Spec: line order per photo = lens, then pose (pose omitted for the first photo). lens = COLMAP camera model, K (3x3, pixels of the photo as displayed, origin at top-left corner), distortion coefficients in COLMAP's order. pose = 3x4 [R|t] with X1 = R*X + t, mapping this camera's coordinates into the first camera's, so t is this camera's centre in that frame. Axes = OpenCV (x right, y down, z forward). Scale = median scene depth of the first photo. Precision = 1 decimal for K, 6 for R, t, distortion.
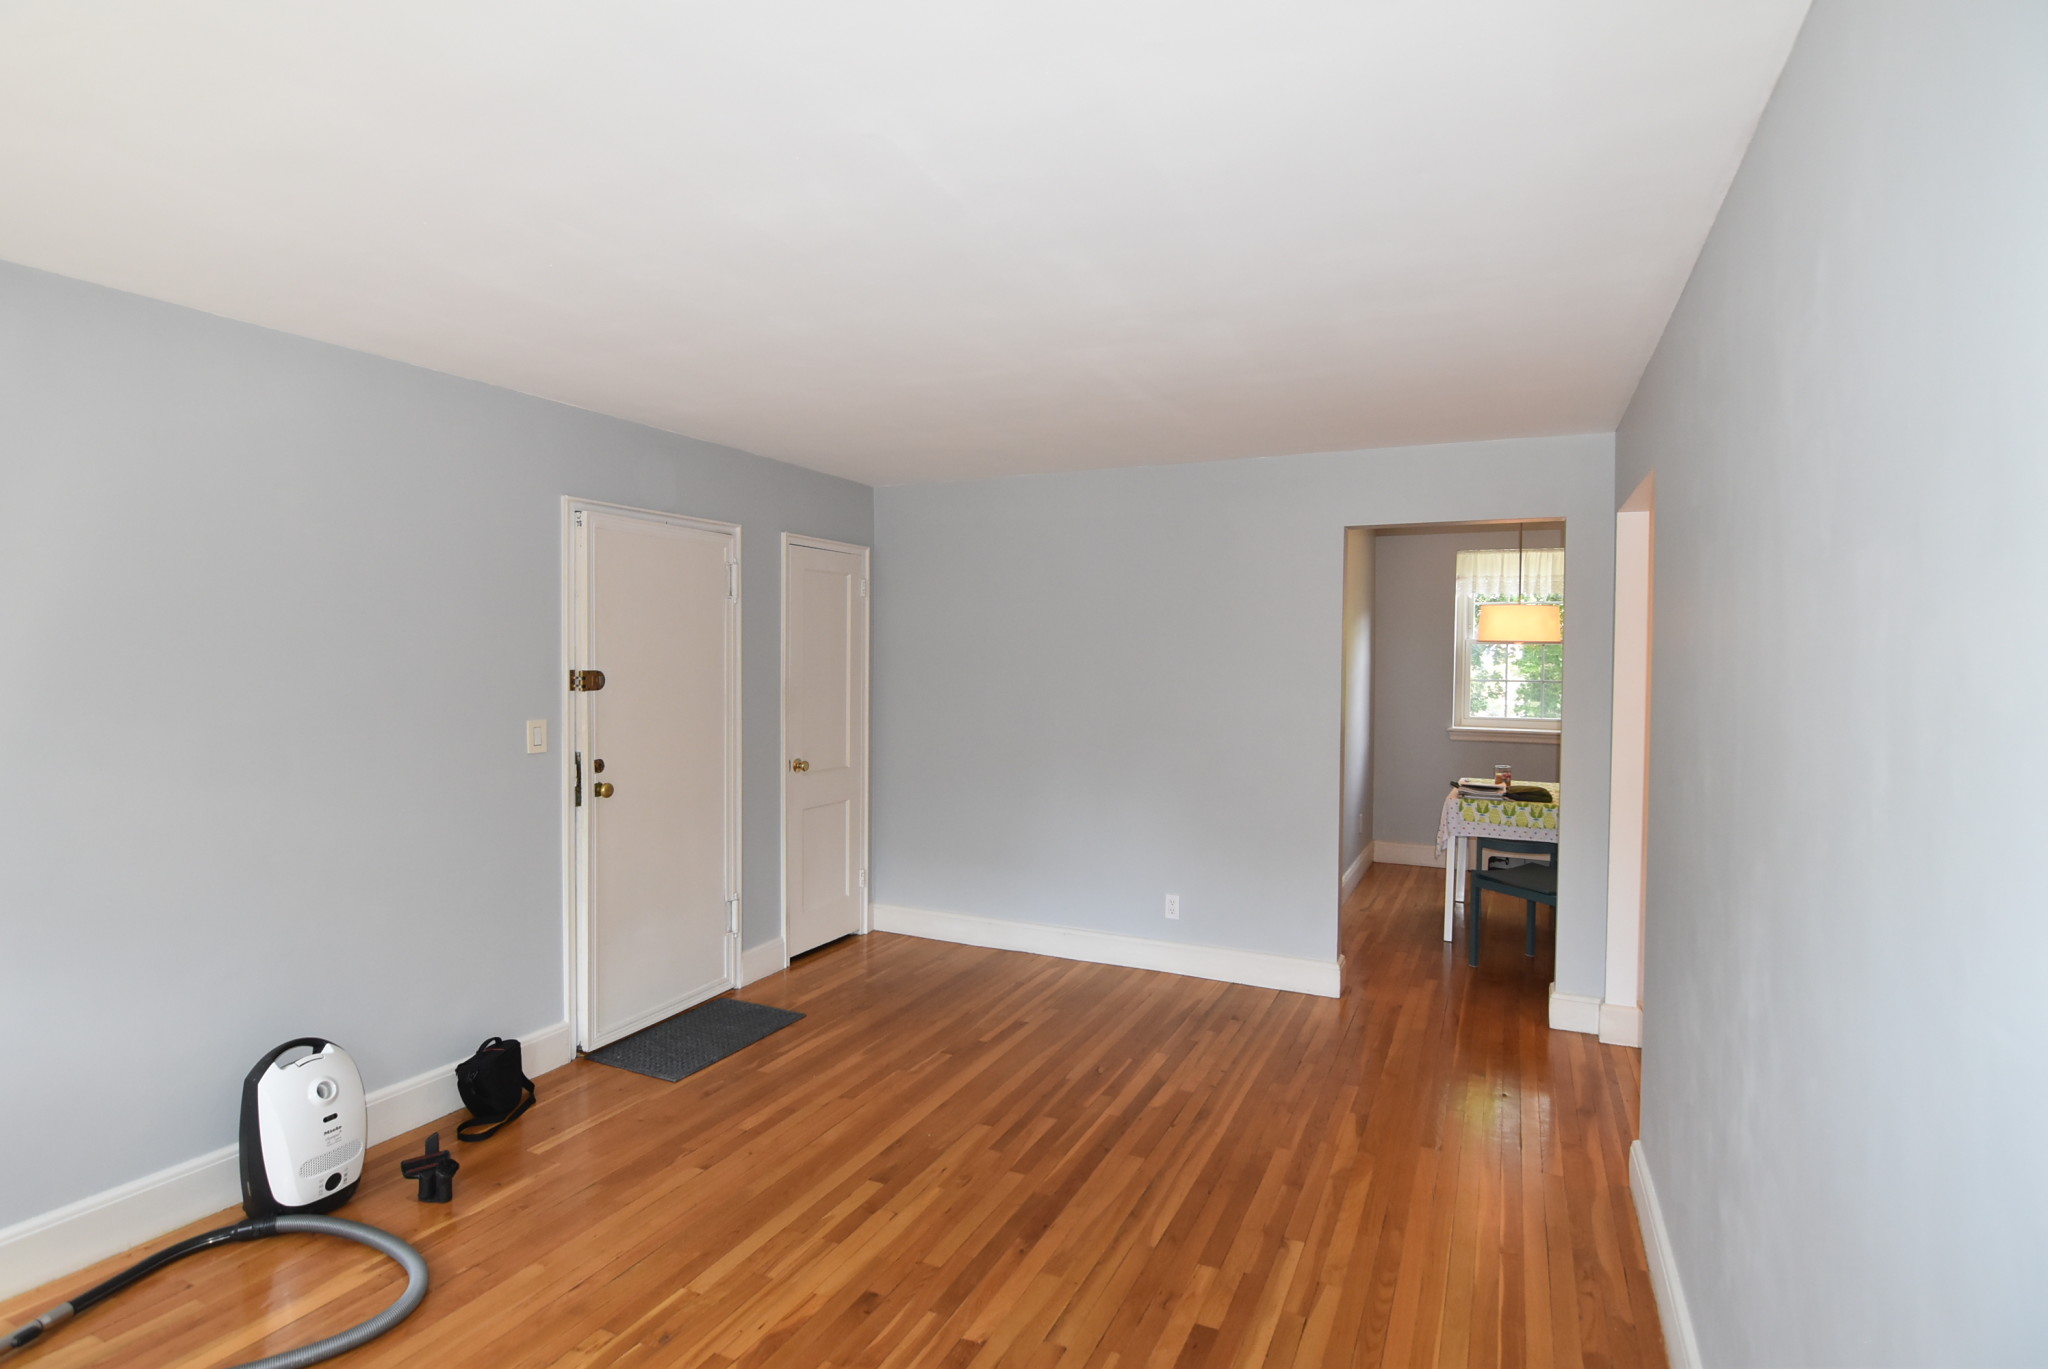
lens RADIAL K [[1040.6, 0, 1019.8], [0, 1040.6, 677.7], [0, 0, 1]] dist [-0.005467, -0.001363]
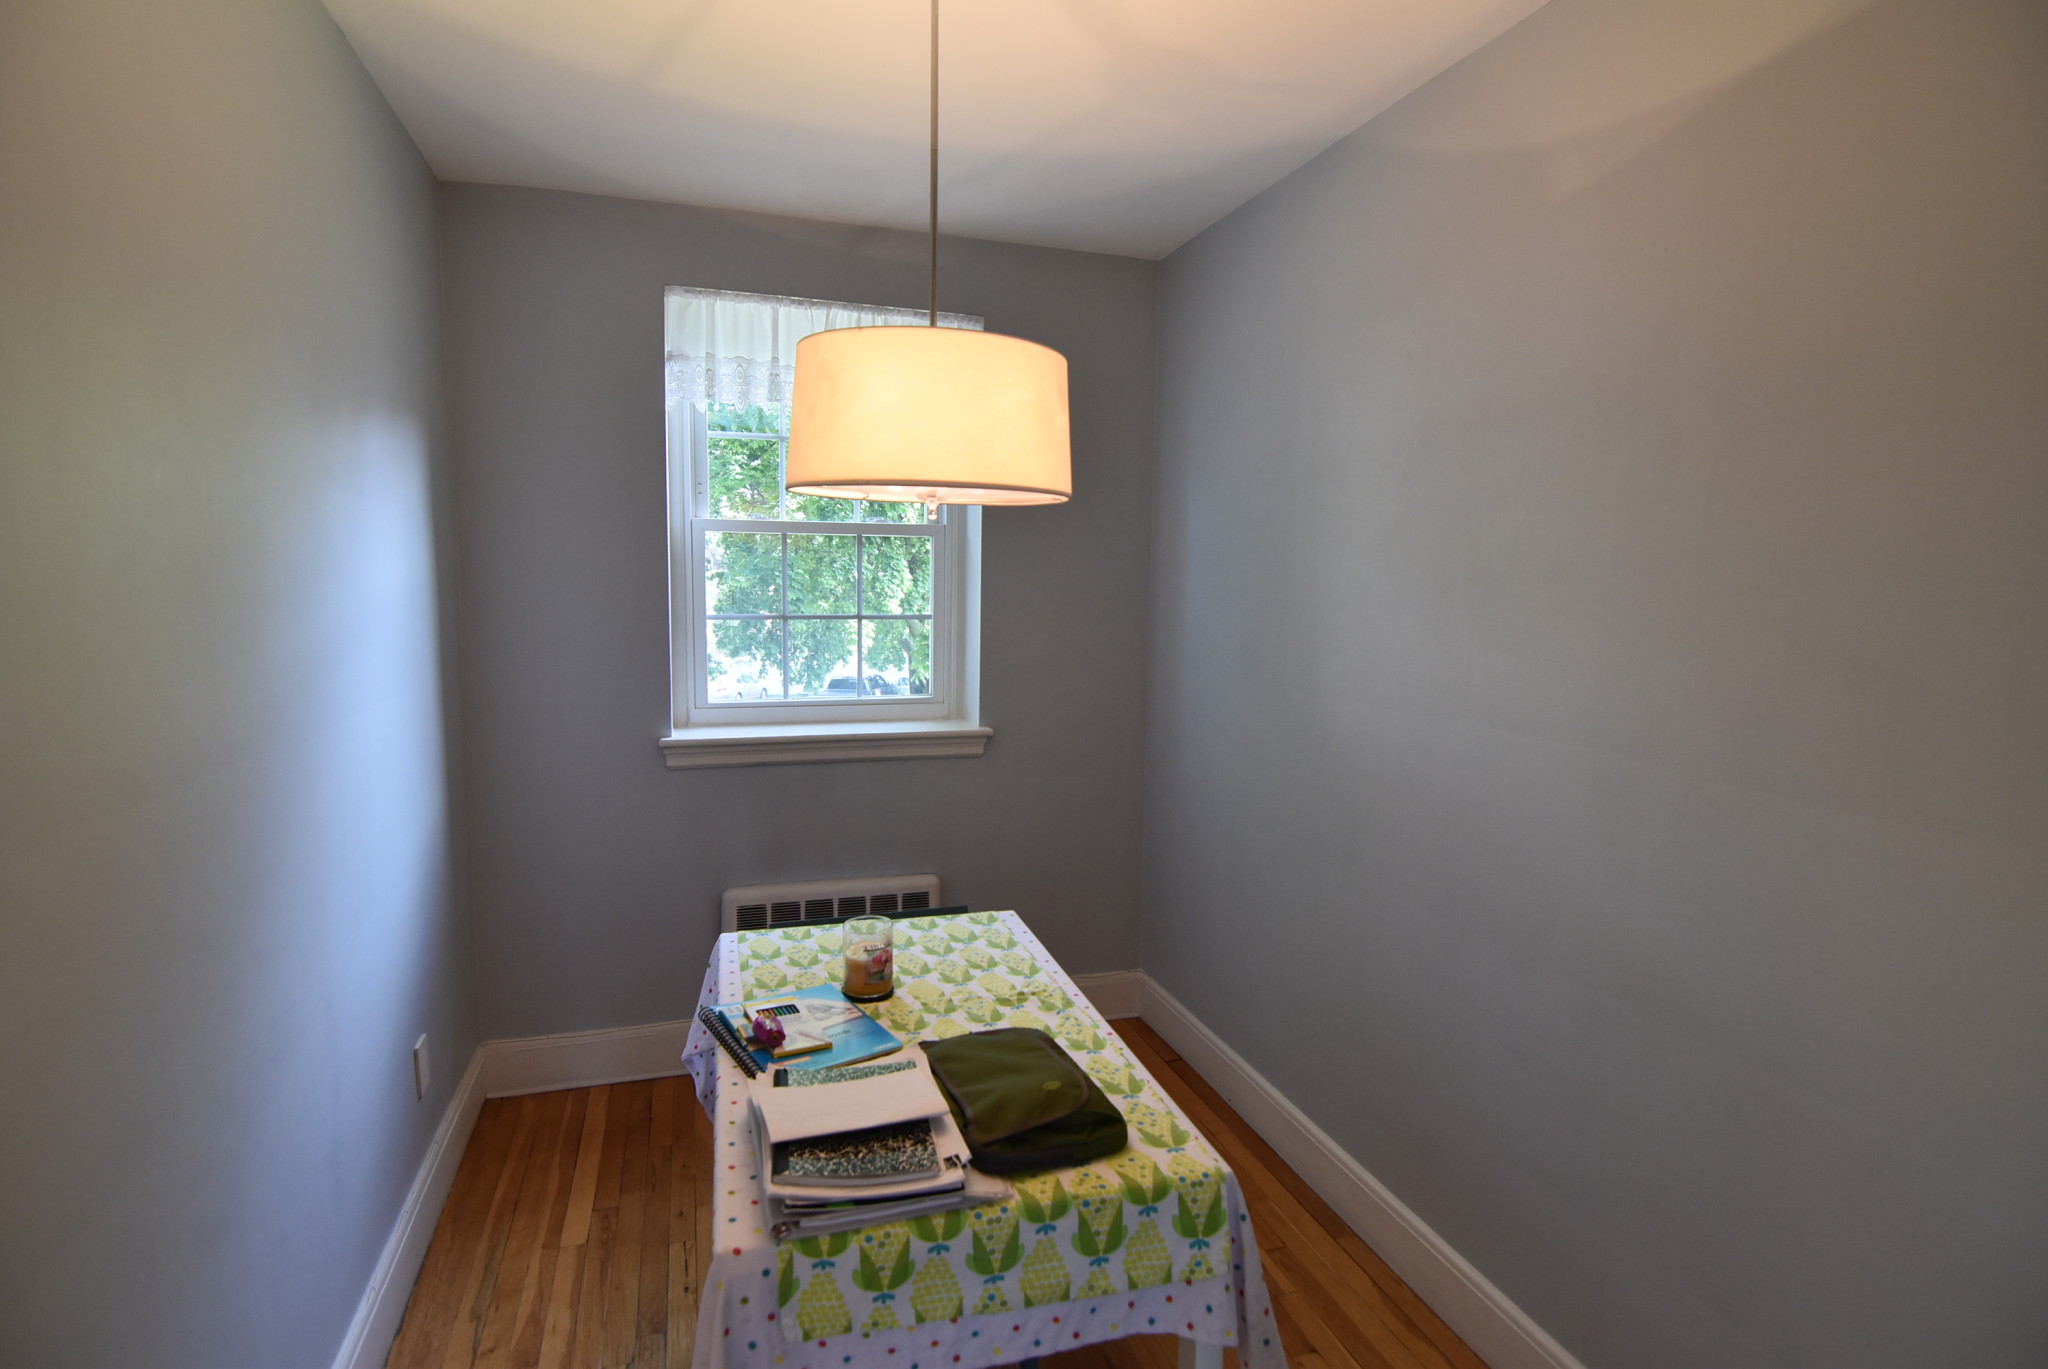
lens RADIAL K [[1040.6, 0, 1019.8], [0, 1040.6, 677.7], [0, 0, 1]] dist [-0.005467, -0.001363]
pose [[0.733236, -0.066685, 0.676696, 0.246917], [0.010062, 0.996135, 0.087262, -0.007866], [-0.679900, -0.057175, 0.731073, 0.621827]]
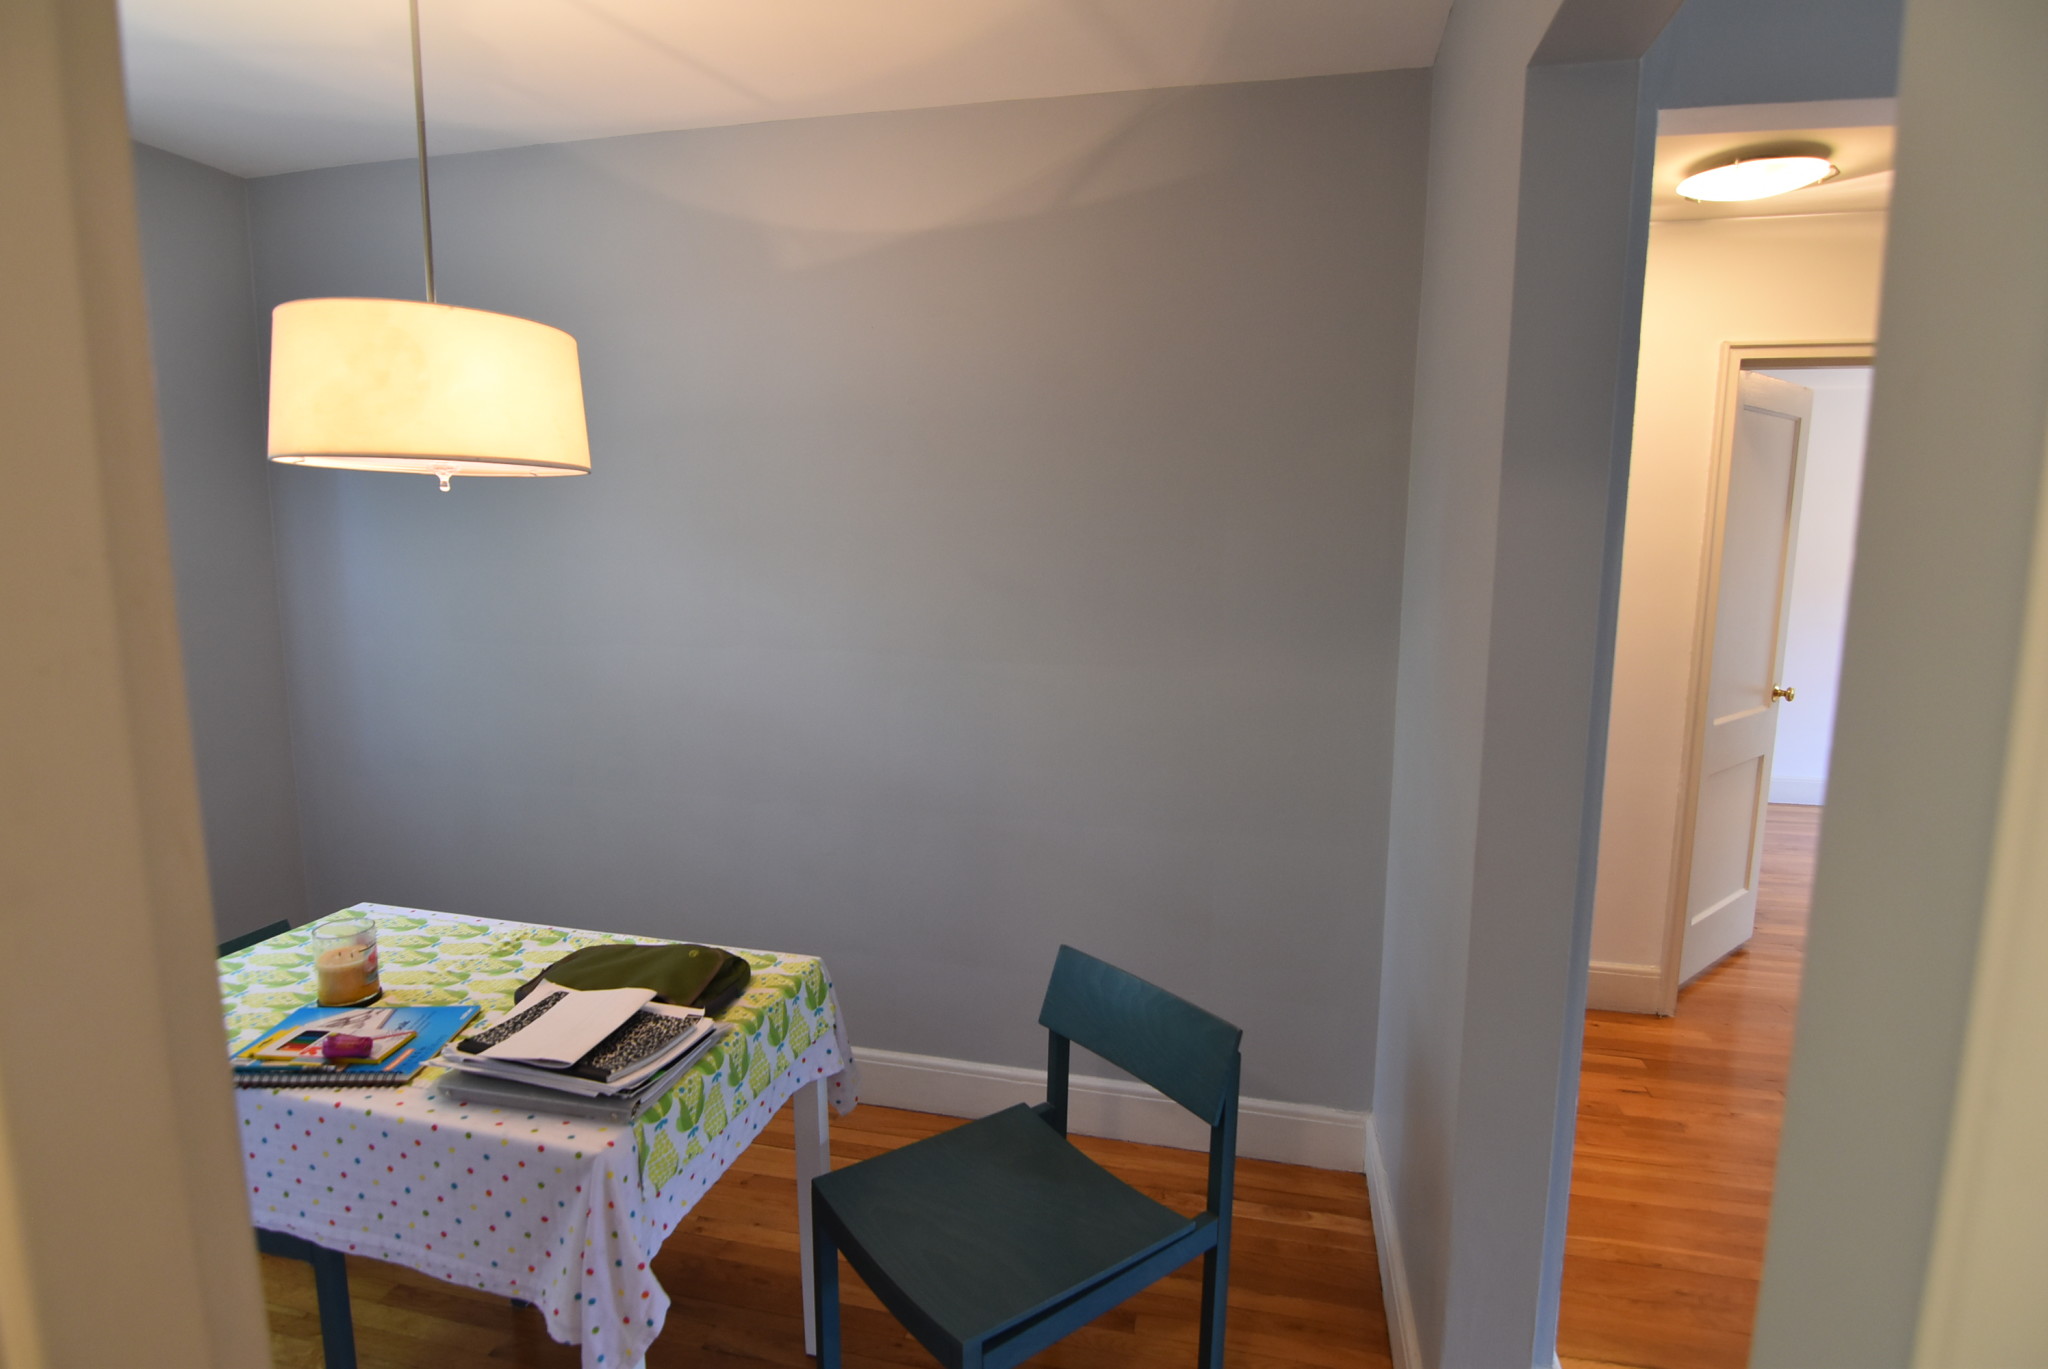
lens RADIAL K [[1040.6, 0, 1019.8], [0, 1040.6, 677.7], [0, 0, 1]] dist [-0.005467, -0.001363]
pose [[-0.207939, -0.141727, 0.967820, 0.143309], [0.022908, 0.988470, 0.149673, -0.012874], [-0.977873, 0.053293, -0.202295, 0.719643]]
